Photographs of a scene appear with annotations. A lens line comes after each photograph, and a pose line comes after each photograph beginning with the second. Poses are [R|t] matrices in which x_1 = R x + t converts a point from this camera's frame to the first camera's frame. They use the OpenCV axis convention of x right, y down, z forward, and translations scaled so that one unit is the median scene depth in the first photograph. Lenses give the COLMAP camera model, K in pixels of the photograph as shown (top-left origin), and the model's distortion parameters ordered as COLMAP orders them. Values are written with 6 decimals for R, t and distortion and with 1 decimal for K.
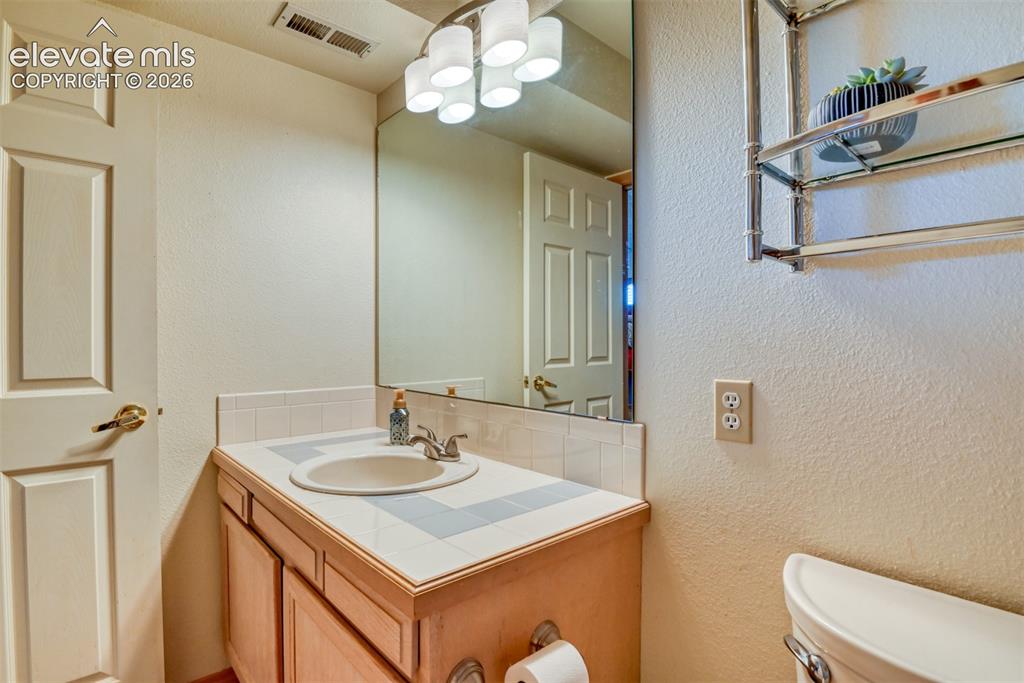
lens RADIAL K [[506.2, 0, 512.0], [0, 506.2, 341.5], [0, 0, 1]] dist [-0.001316, -0.000253]
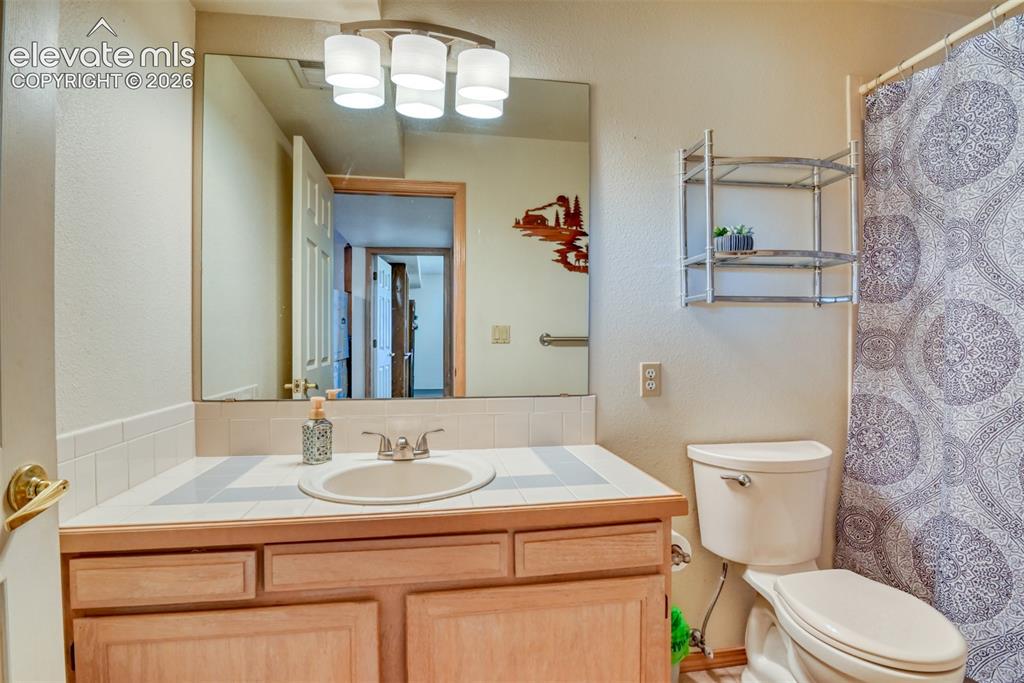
lens RADIAL K [[506.2, 0, 512.0], [0, 506.2, 341.5], [0, 0, 1]] dist [-0.001316, -0.000253]
pose [[0.533026, 0.000251, 0.846099, -1.119297], [0.001984, 0.999997, -0.001547, 0.003544], [-0.846096, 0.002504, 0.533024, 0.382720]]
